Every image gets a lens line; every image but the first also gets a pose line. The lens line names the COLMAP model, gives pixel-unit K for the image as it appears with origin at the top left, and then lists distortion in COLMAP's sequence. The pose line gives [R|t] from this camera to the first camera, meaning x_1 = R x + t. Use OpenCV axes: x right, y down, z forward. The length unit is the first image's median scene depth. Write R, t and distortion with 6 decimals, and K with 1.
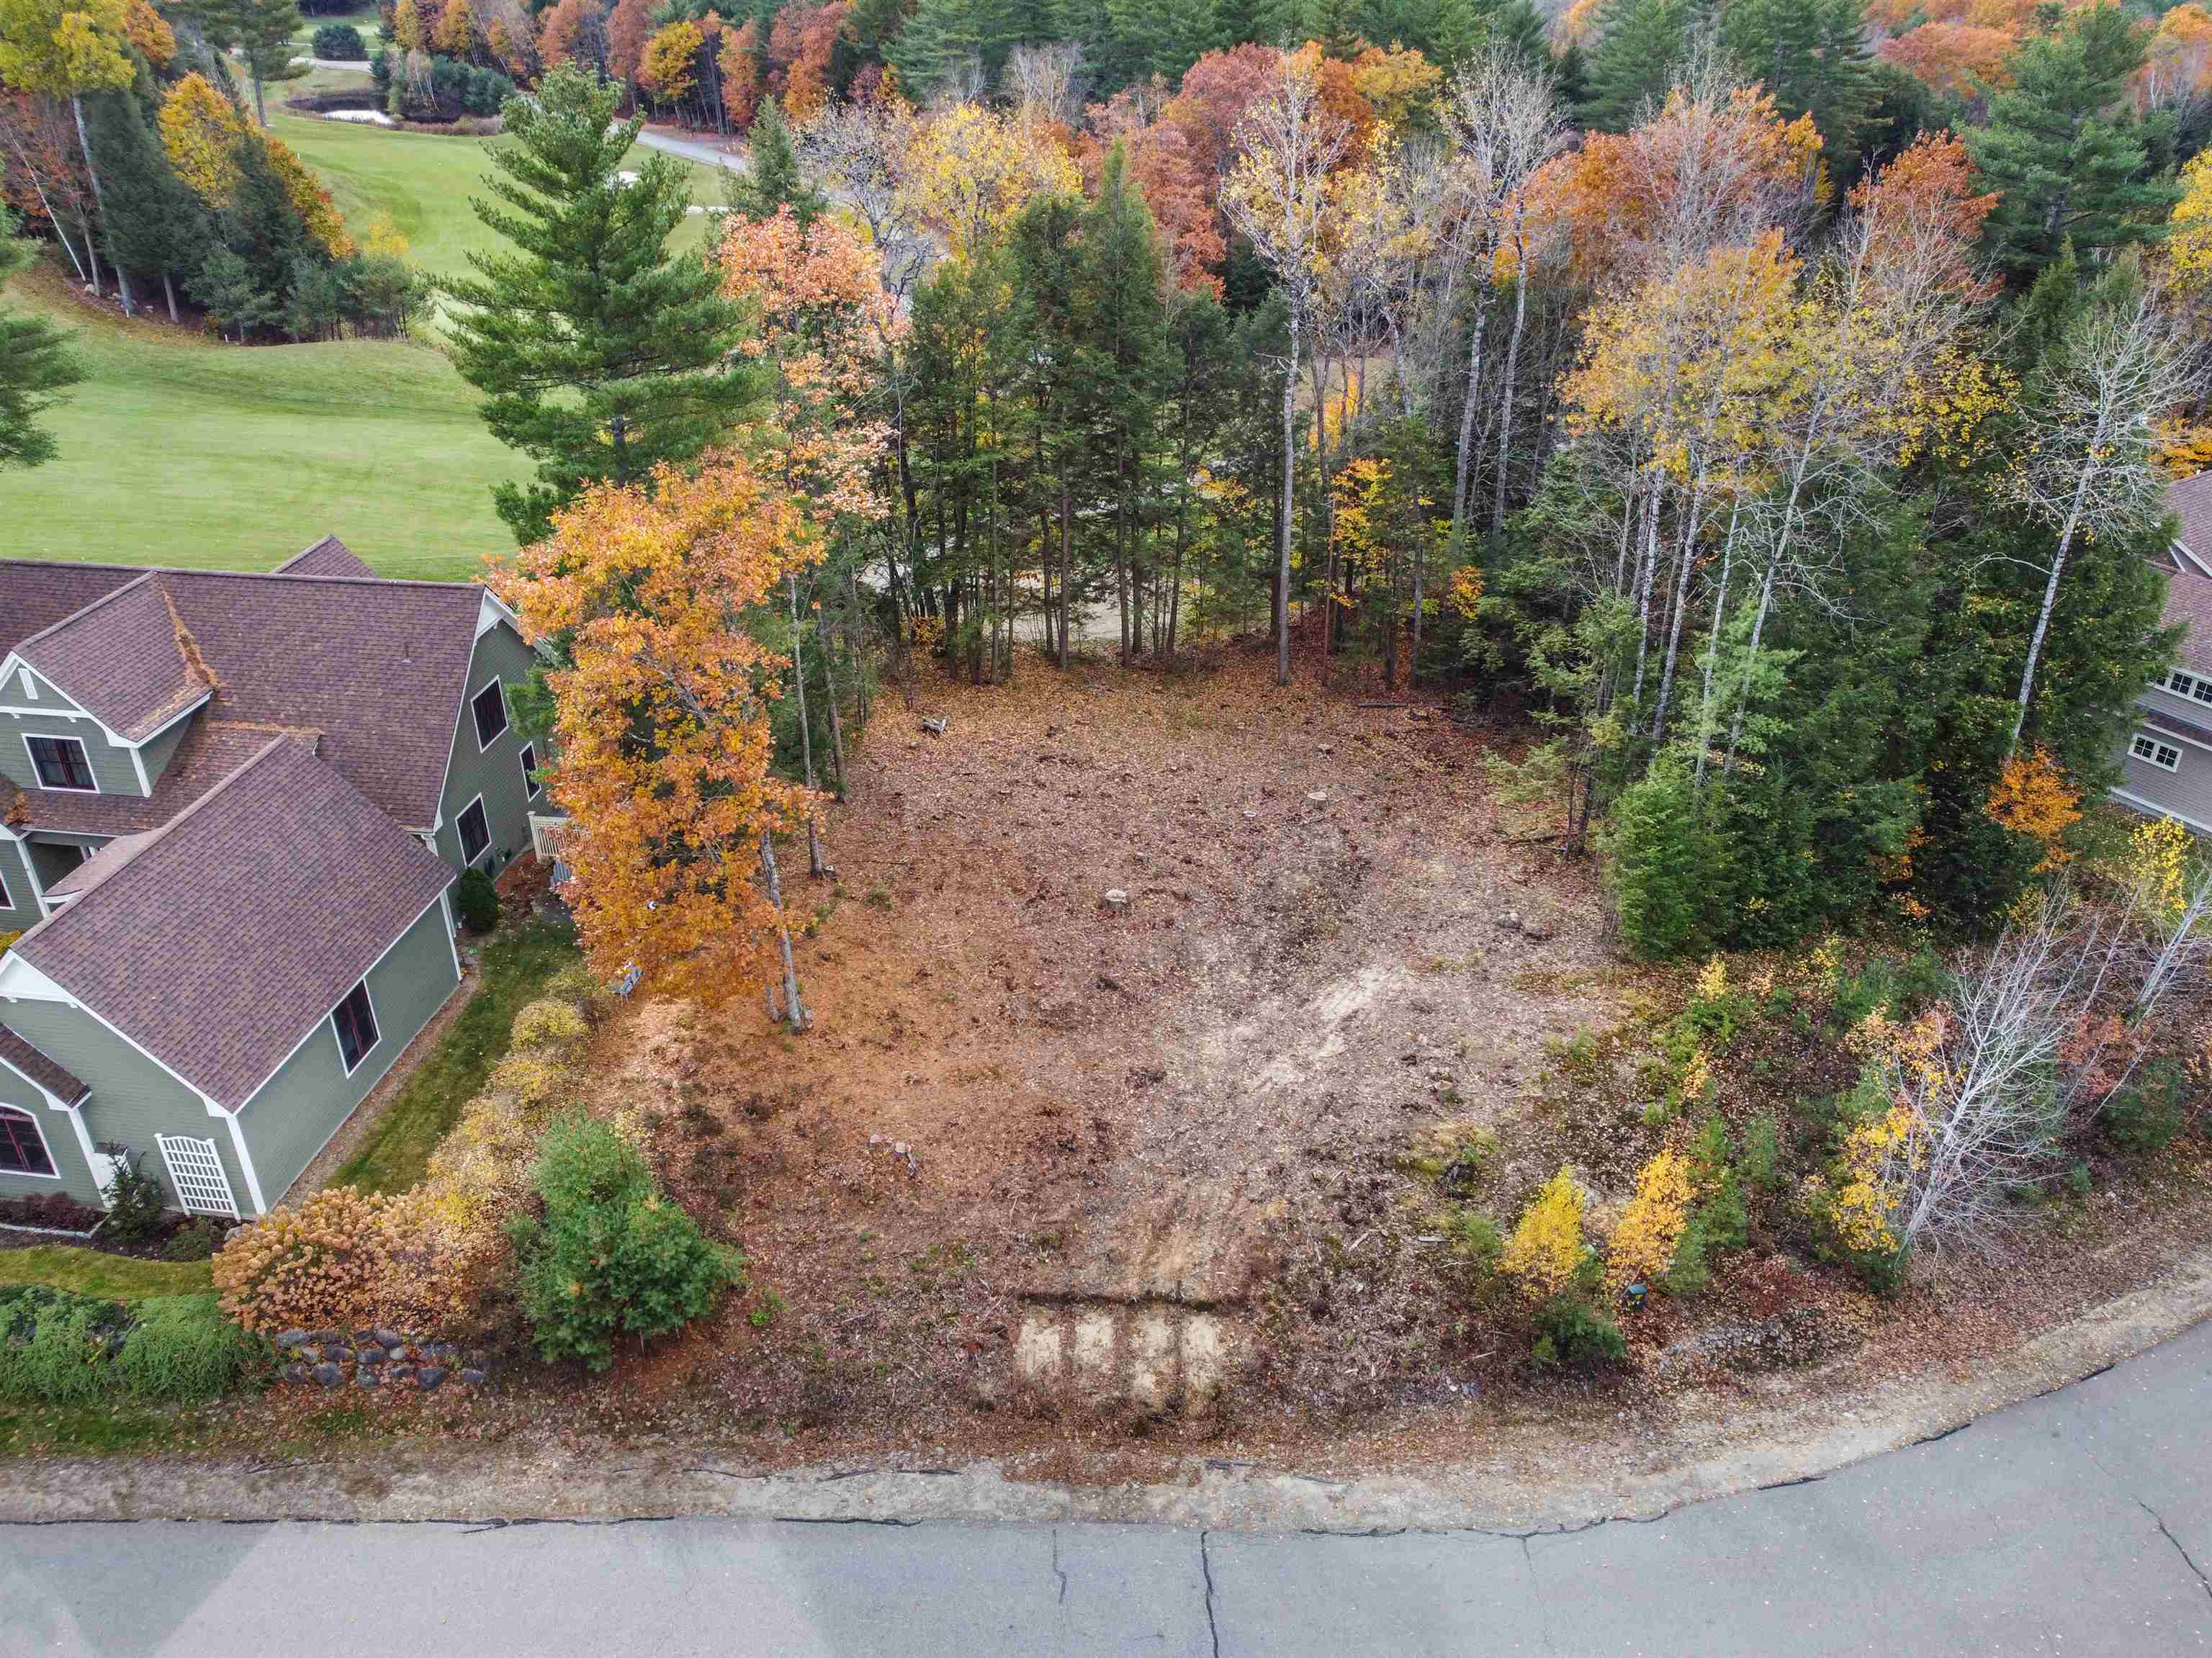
lens RADIAL K [[1726.4, 0, 1101.9], [0, 1726.4, 573.6], [0, 0, 1]] dist [0.007141, -0.006614]
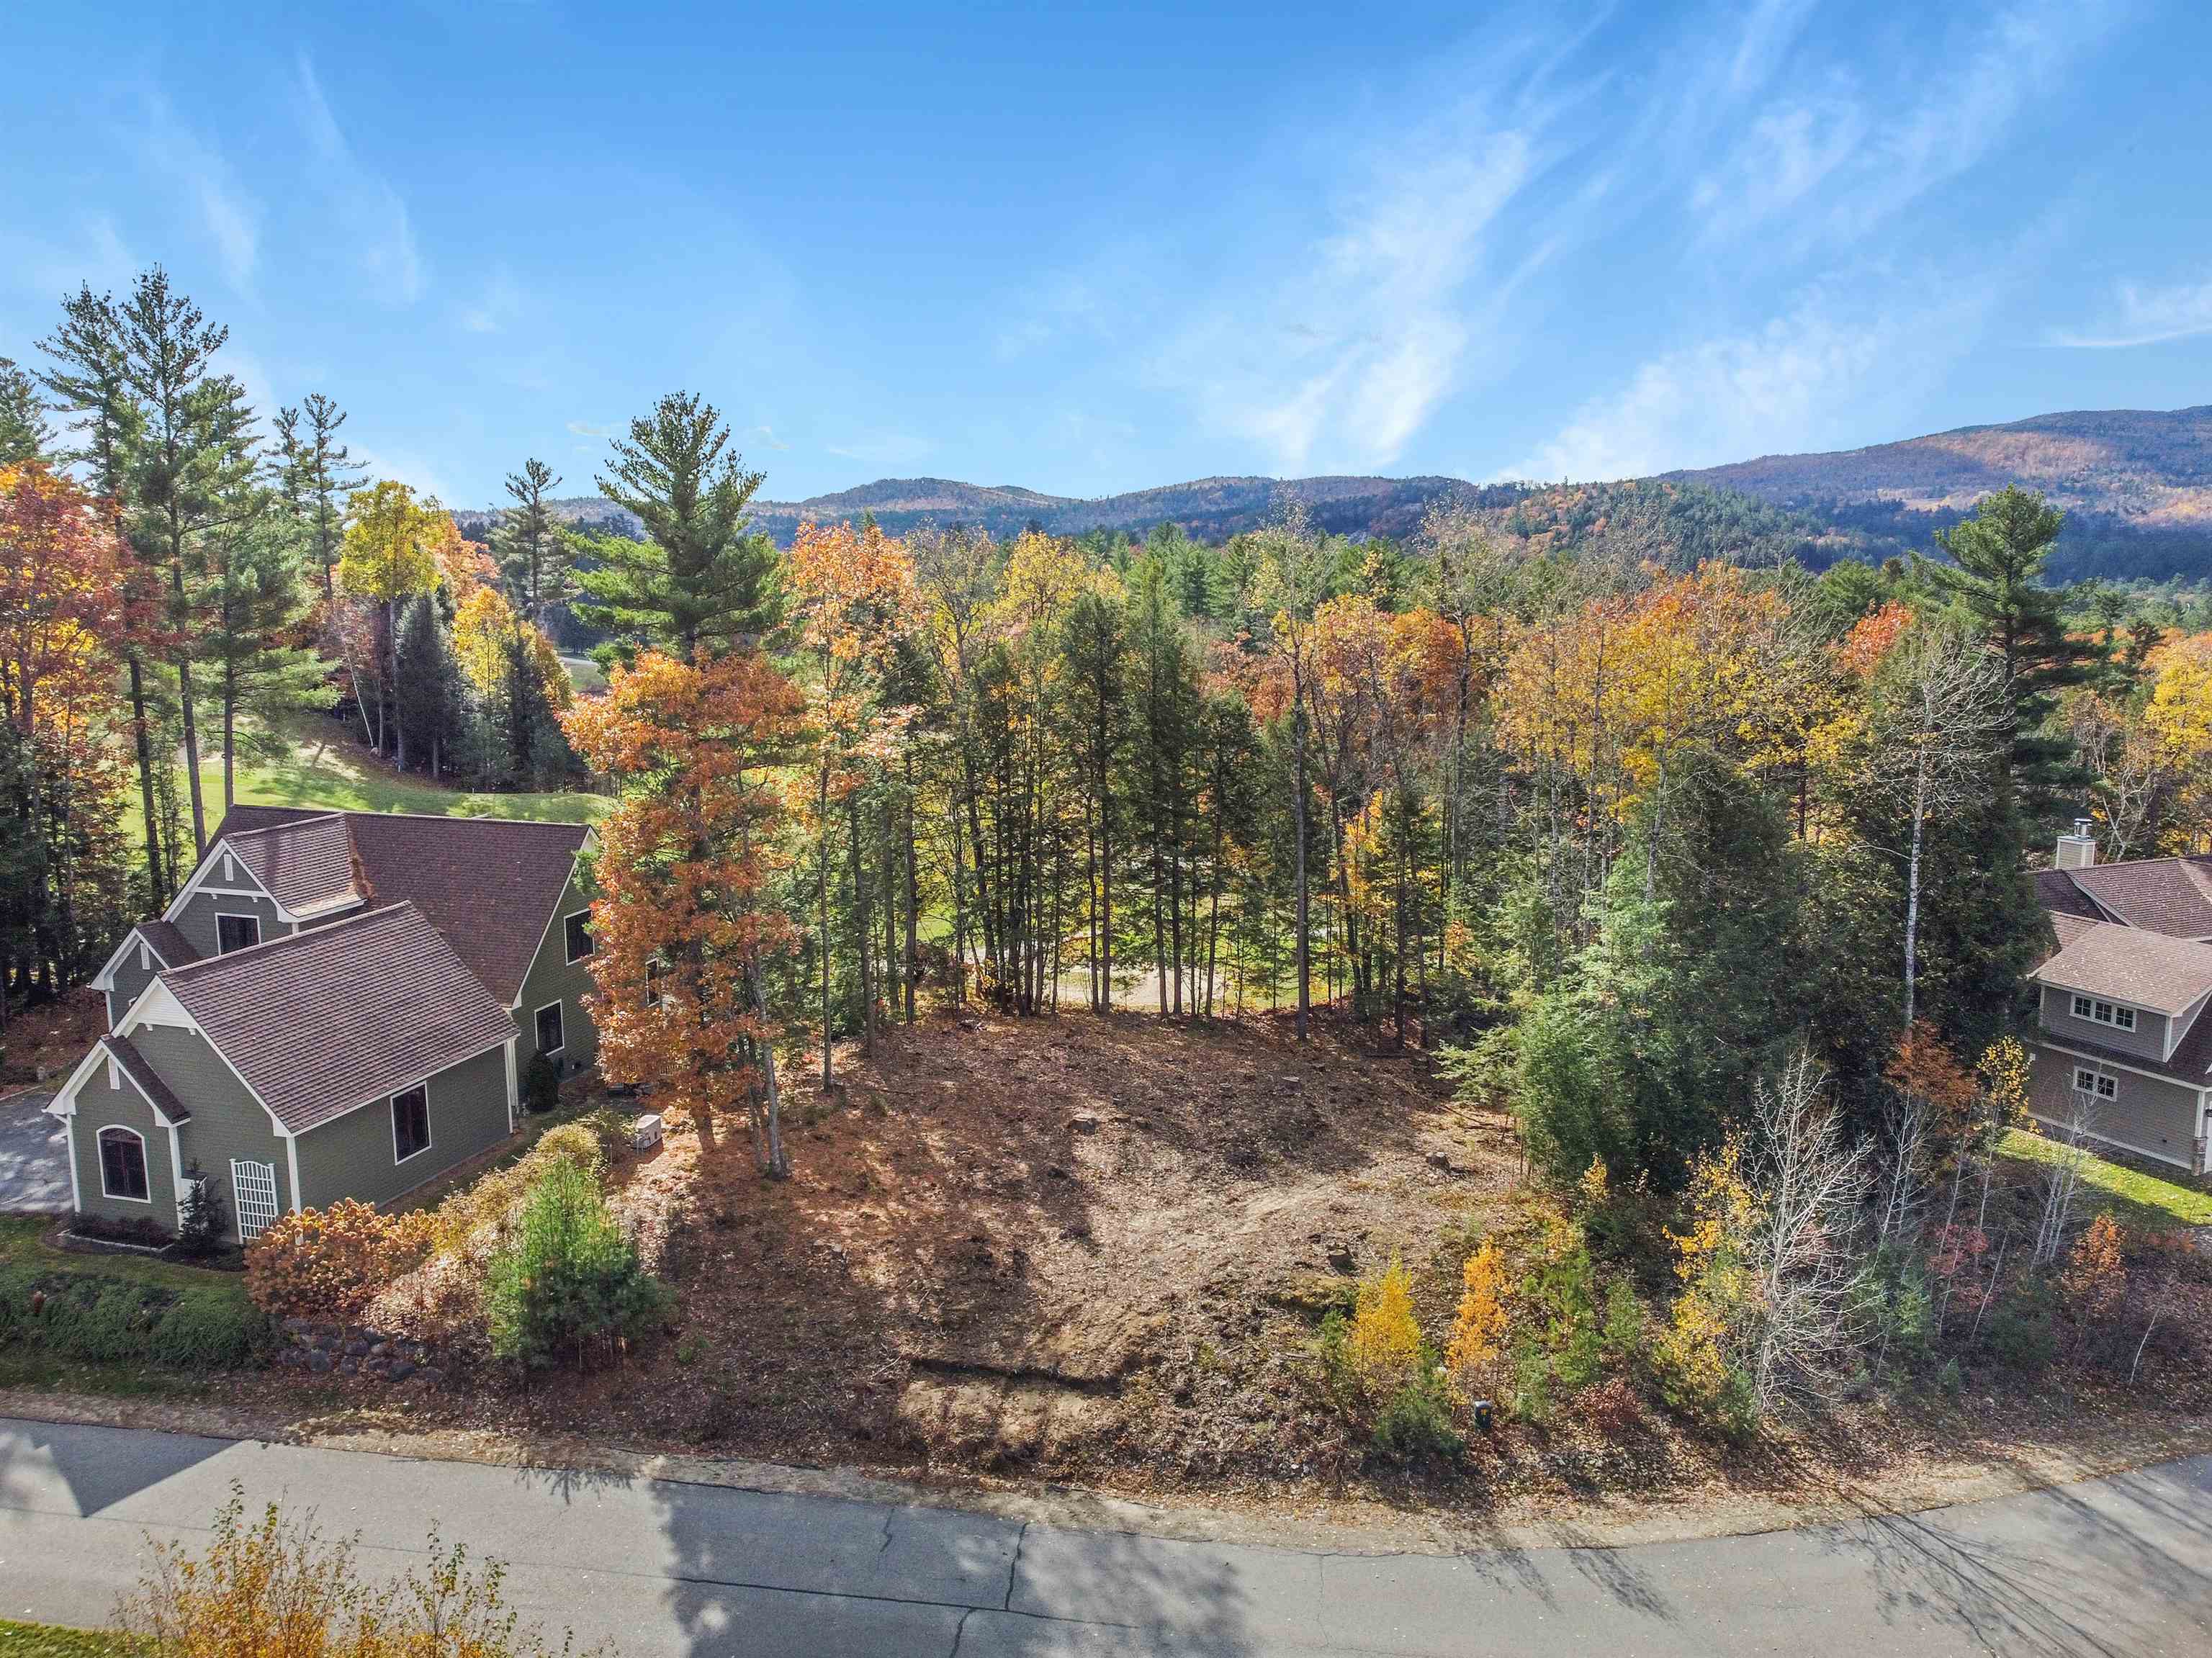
lens RADIAL K [[1600.7, 0, 1102.3], [0, 1600.7, 603.7], [0, 0, 1]] dist [0.000944, -0.001852]
pose [[0.993028, 0.014225, -0.117021, 0.188176], [-0.052612, 0.941820, -0.331976, 0.294434], [0.105490, 0.335818, 0.936001, -0.122973]]
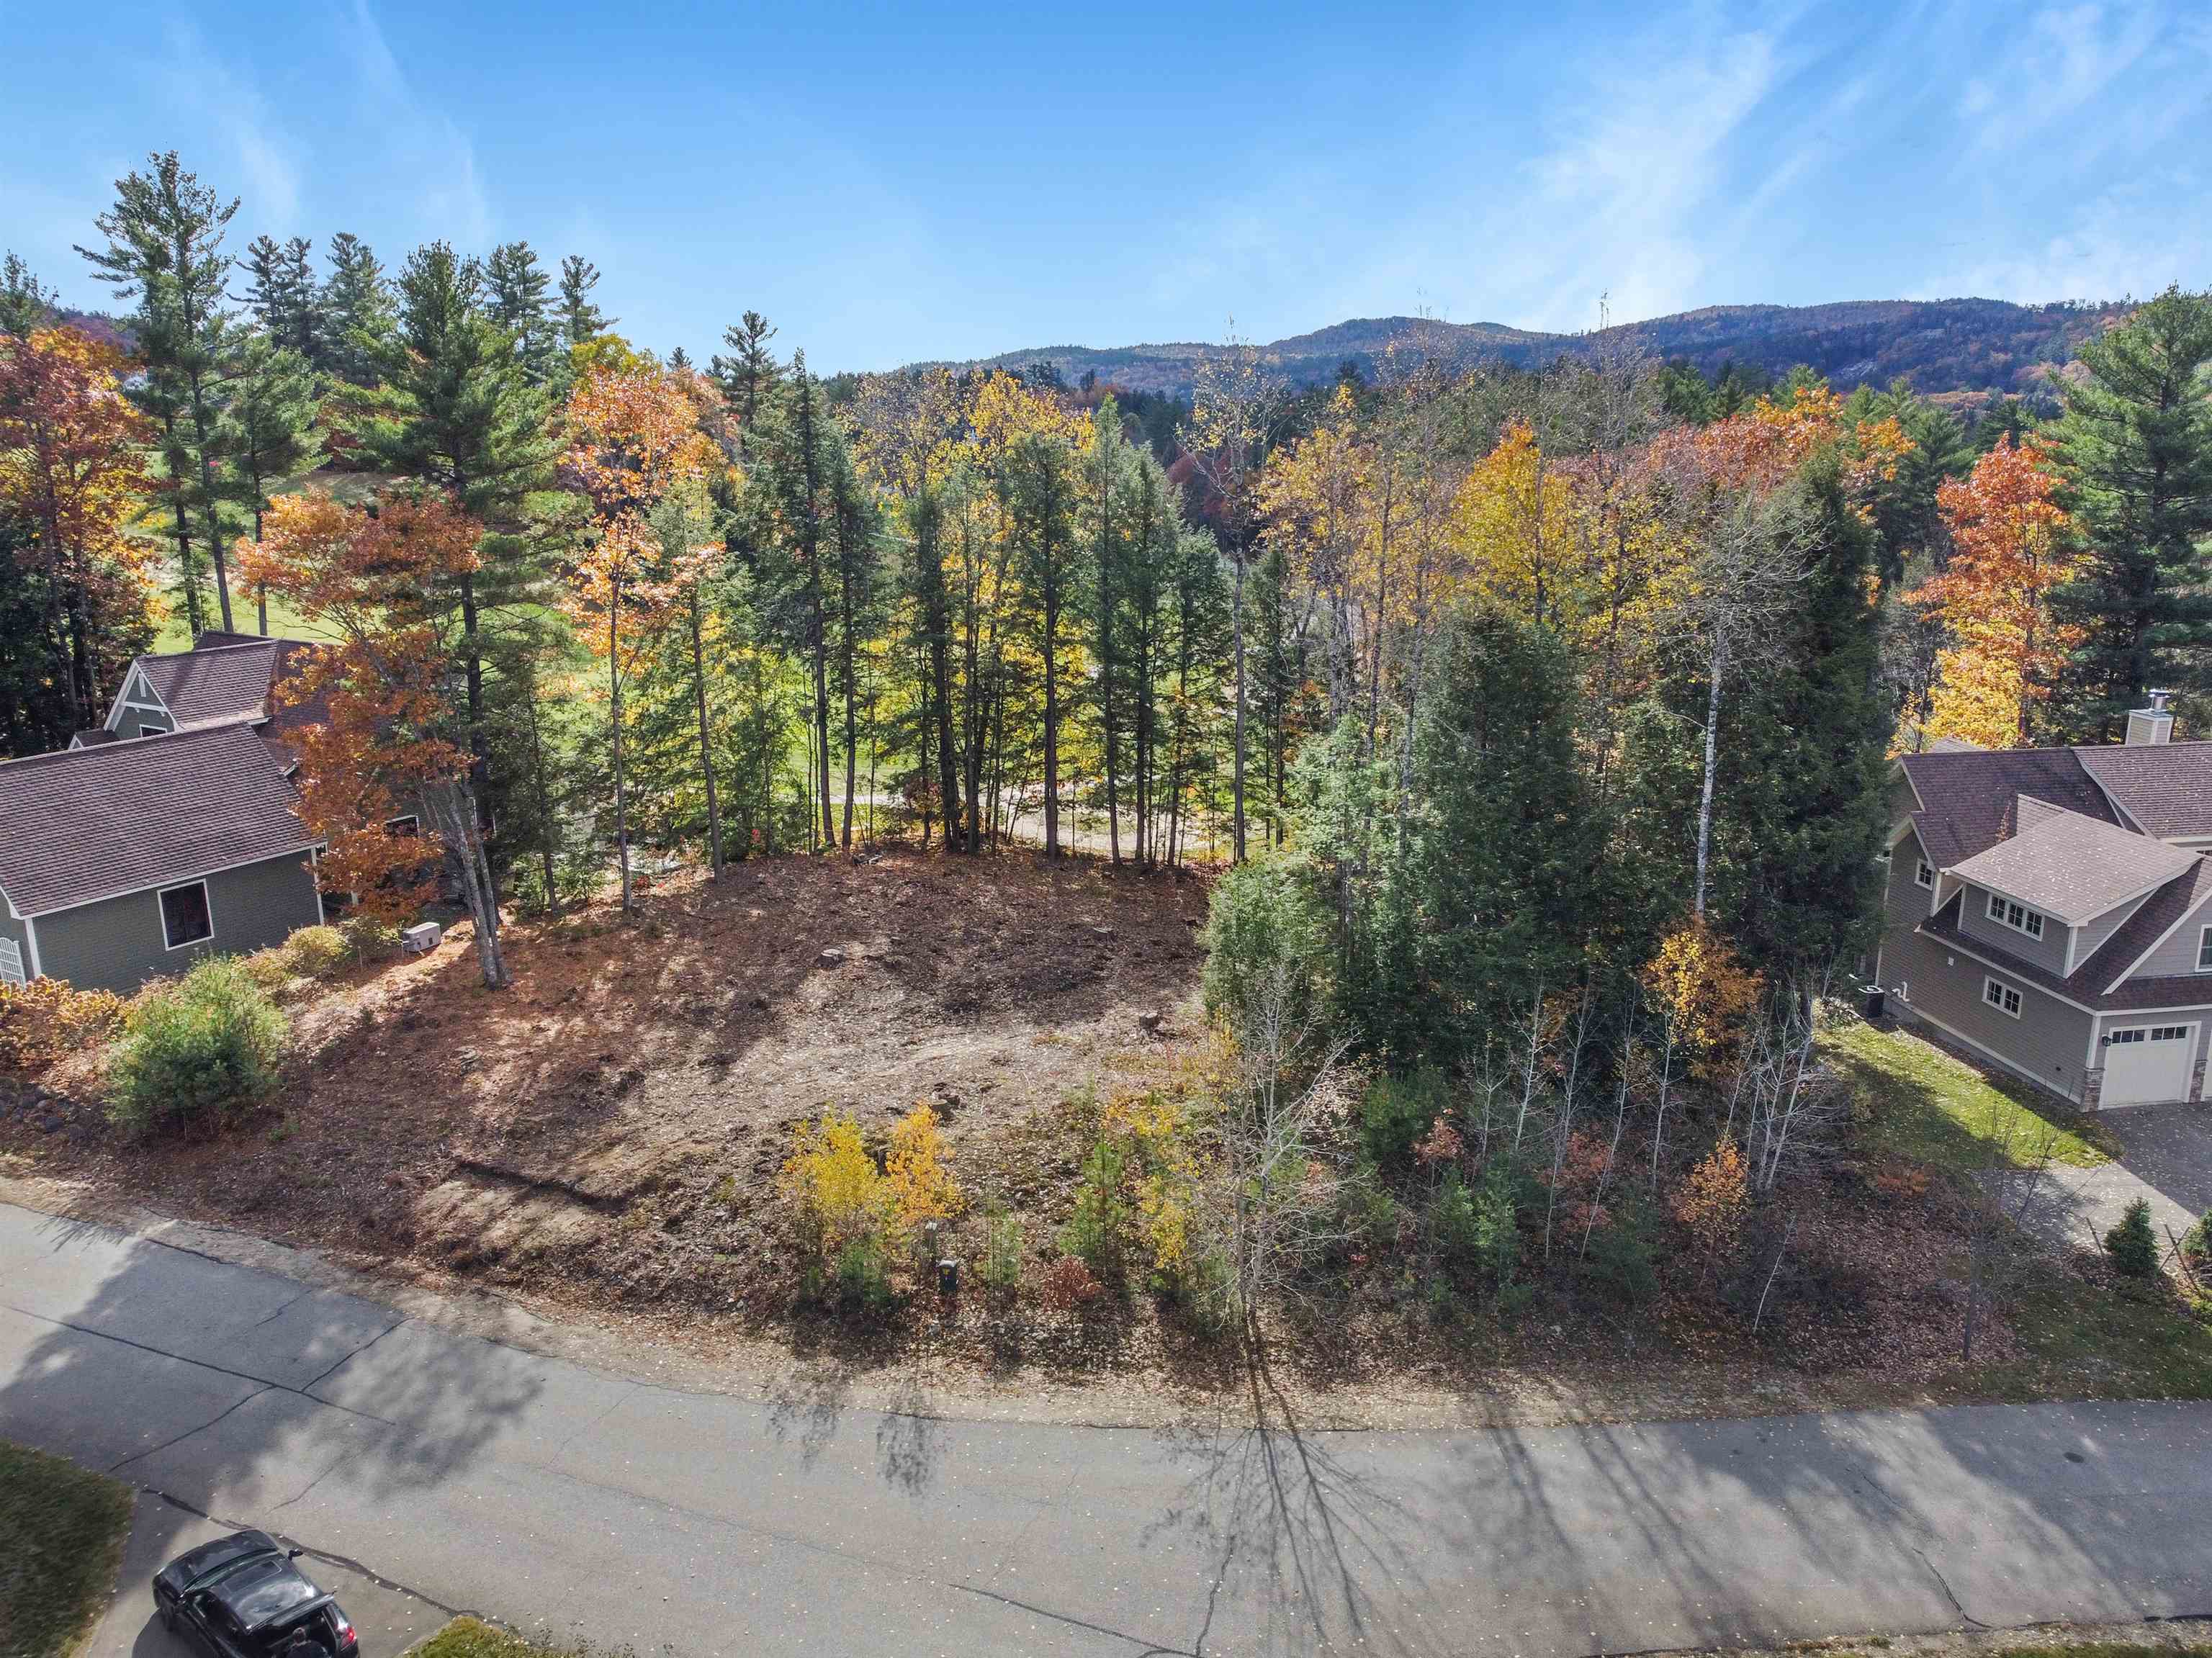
lens RADIAL K [[1600.7, 0, 1102.3], [0, 1600.7, 603.7], [0, 0, 1]] dist [0.000944, -0.001852]
pose [[0.932250, 0.039752, -0.359623, 0.743601], [-0.124633, 0.968397, -0.216041, 0.229723], [0.339670, 0.246225, 0.907743, 0.058654]]
